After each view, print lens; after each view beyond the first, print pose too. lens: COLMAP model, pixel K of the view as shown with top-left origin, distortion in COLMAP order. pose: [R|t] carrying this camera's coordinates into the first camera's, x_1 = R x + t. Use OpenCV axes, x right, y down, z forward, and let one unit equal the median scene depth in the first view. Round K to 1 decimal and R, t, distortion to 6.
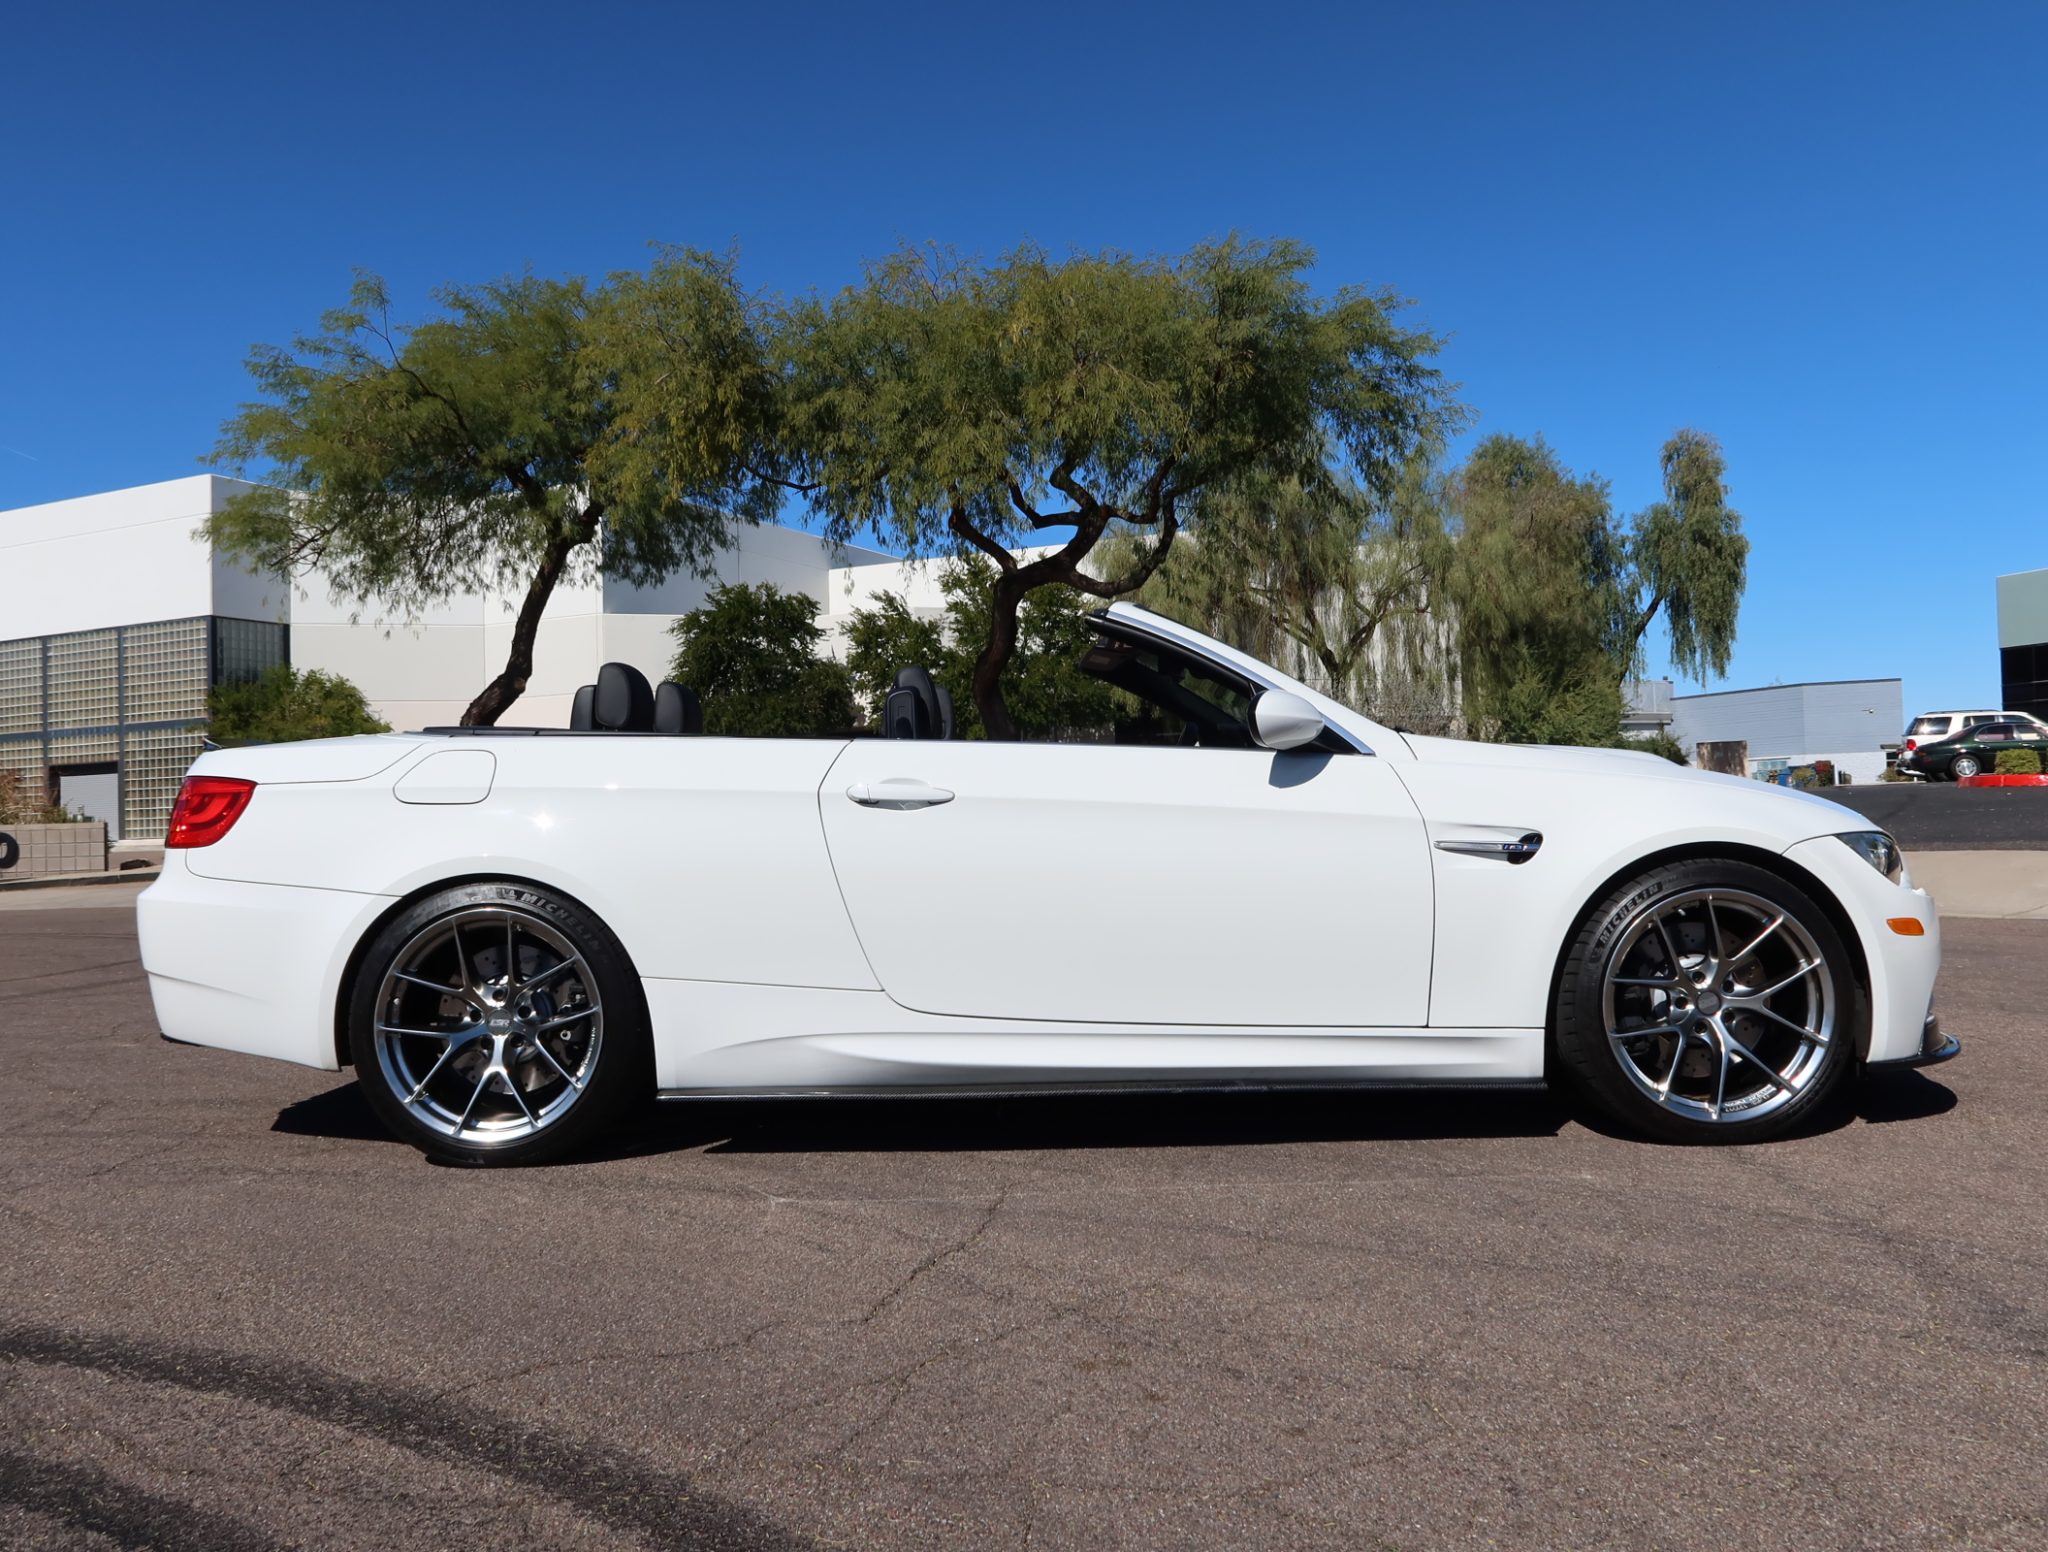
lens RADIAL K [[1606.6, 0, 1015.0], [0, 1606.6, 764.1], [0, 0, 1]] dist [-0.025401, 0.006942]
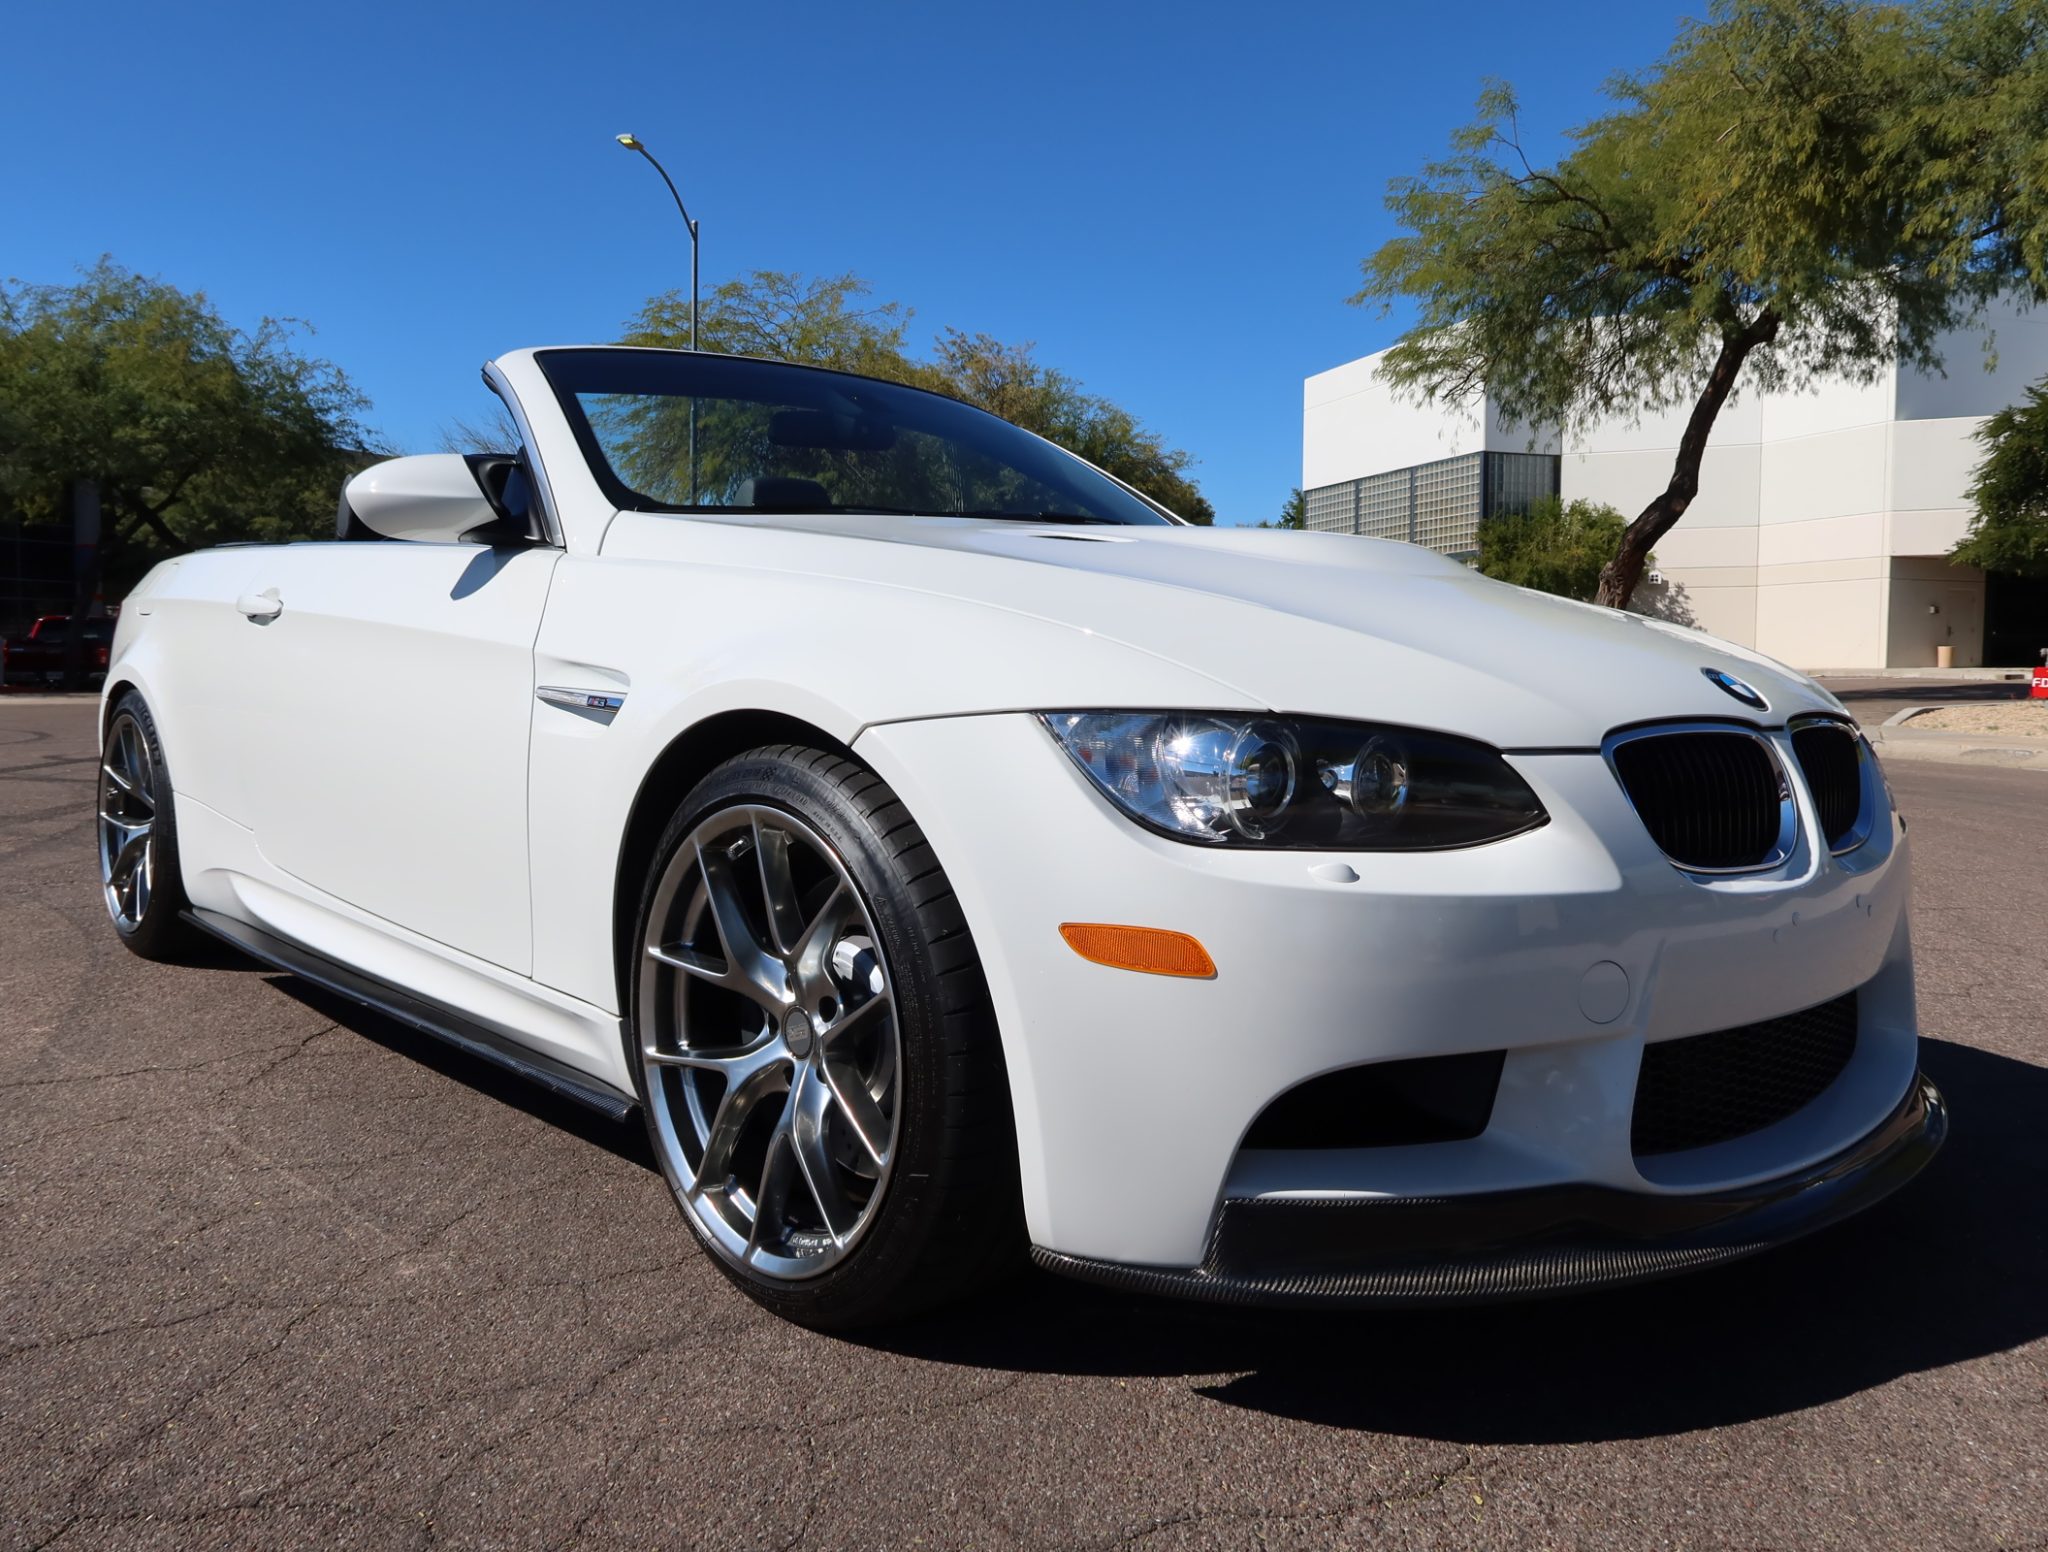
lens RADIAL K [[1606.6, 0, 1024.1], [0, 1606.6, 763.2], [0, 0, 1]] dist [-0.025401, 0.006942]
pose [[0.686868, 0.074021, -0.723003, 0.103594], [0.001439, 0.994660, 0.103200, 0.001777], [0.726781, -0.071925, 0.683093, 0.087295]]
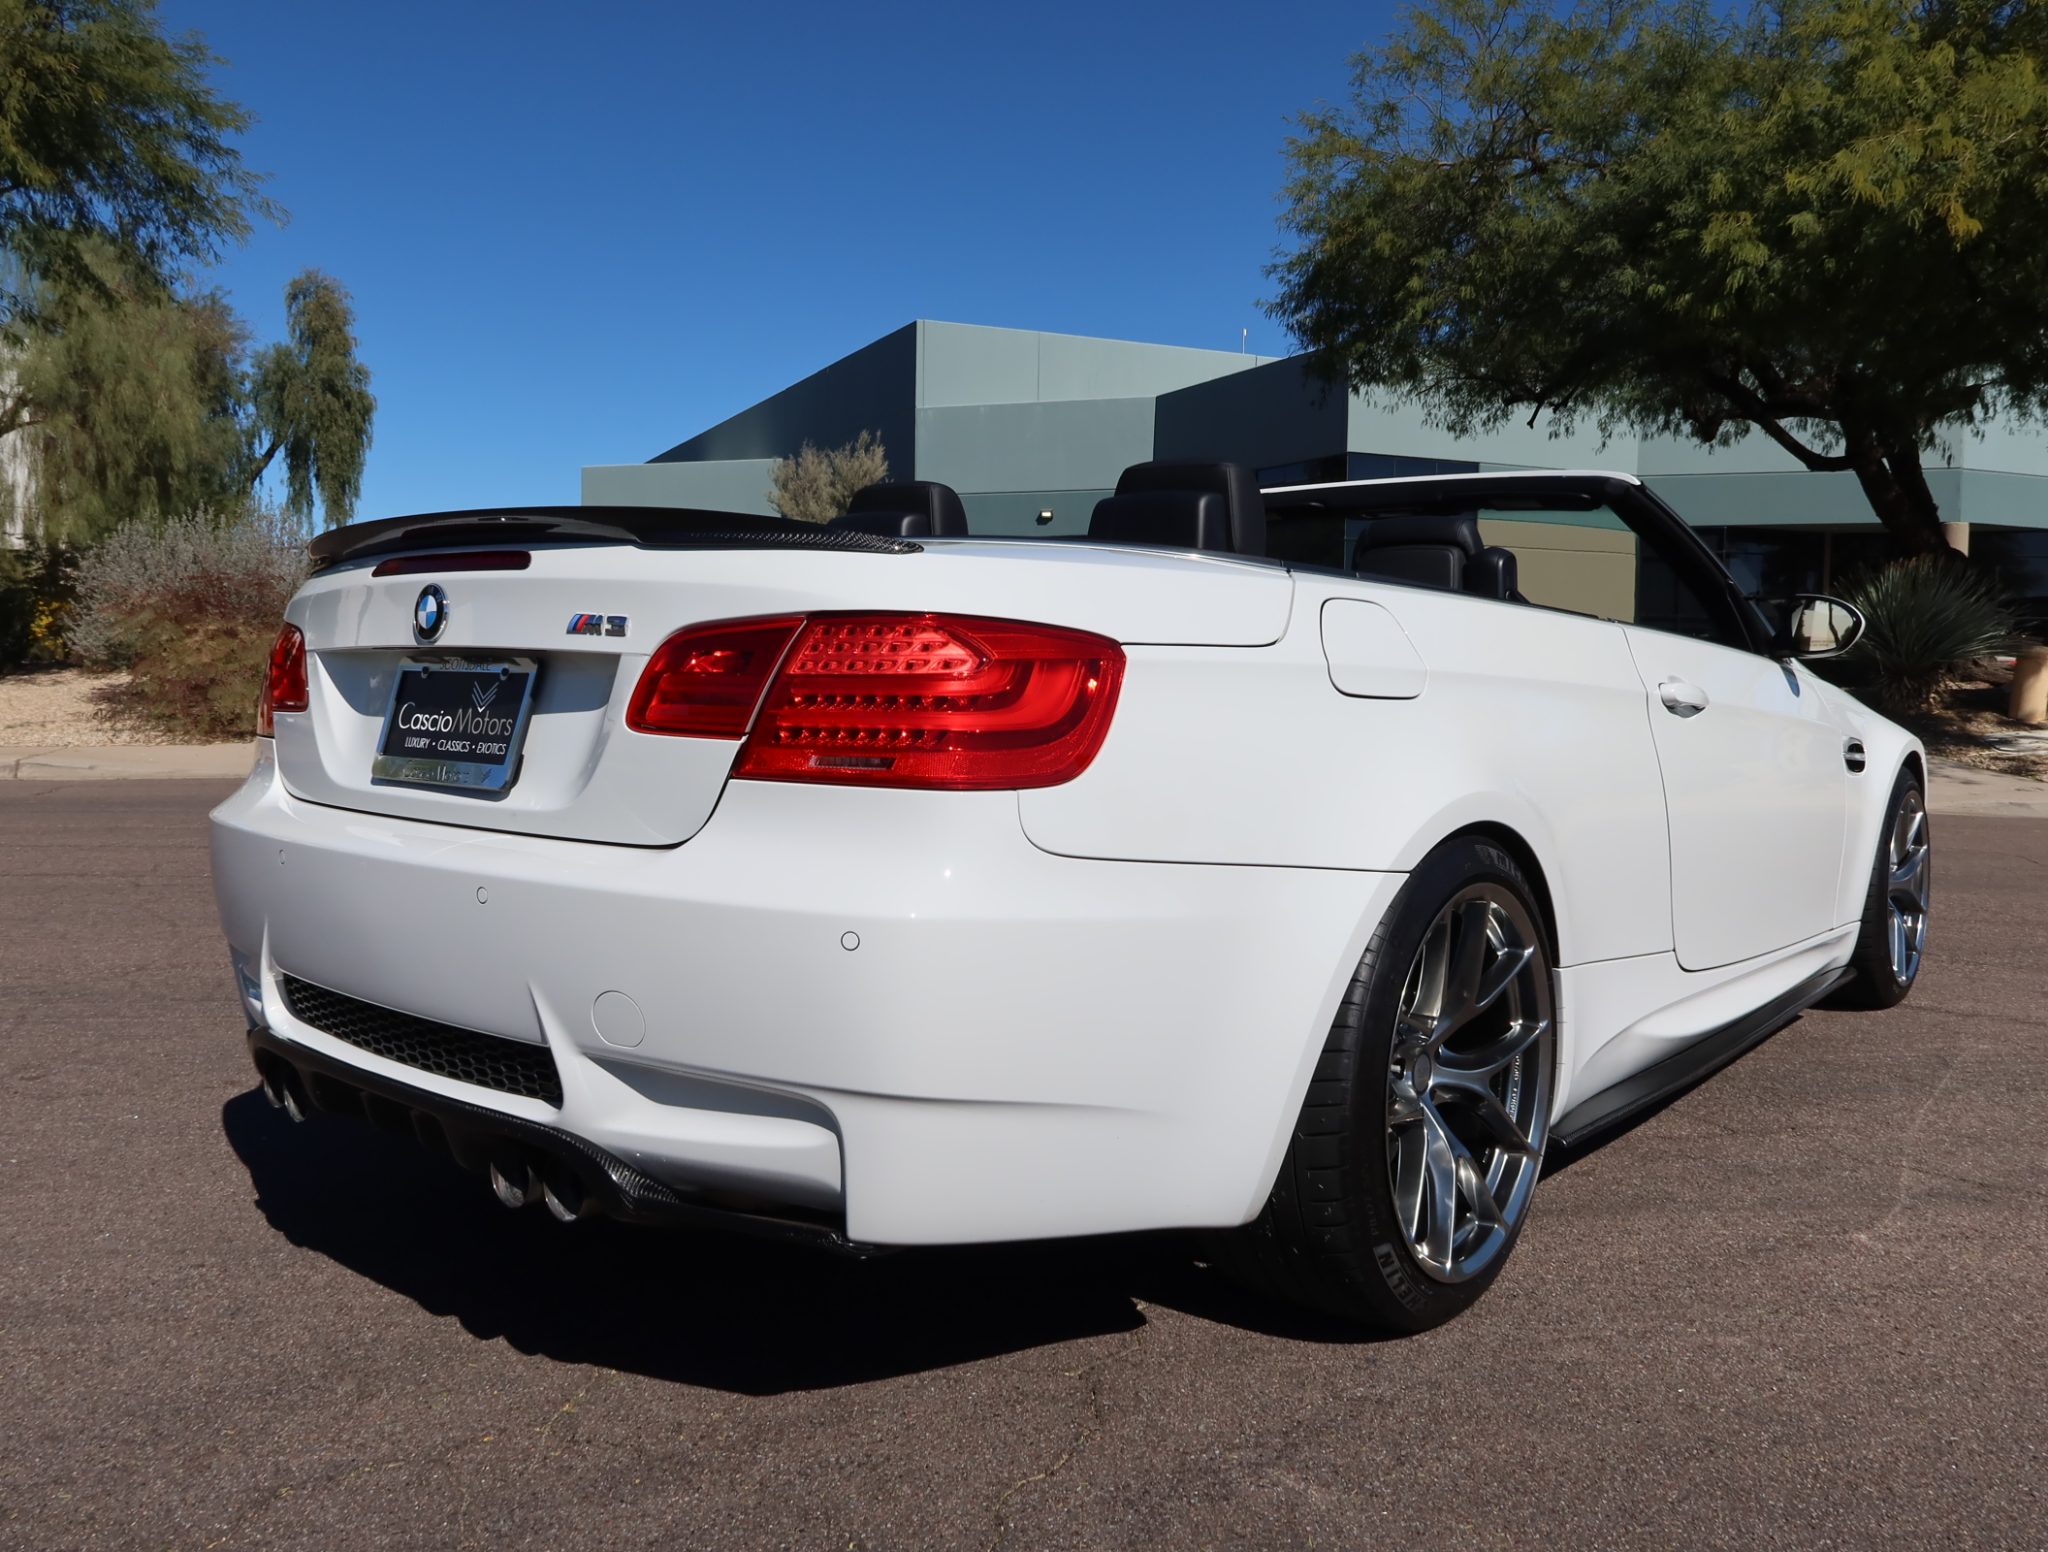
lens RADIAL K [[1606.6, 0, 1016.6], [0, 1606.6, 764.7], [0, 0, 1]] dist [-0.025401, 0.006942]
pose [[0.632782, -0.015185, 0.774181, -0.107933], [-0.054286, 0.996478, 0.063916, 0.002404], [-0.772425, -0.082473, 0.629728, 0.094421]]
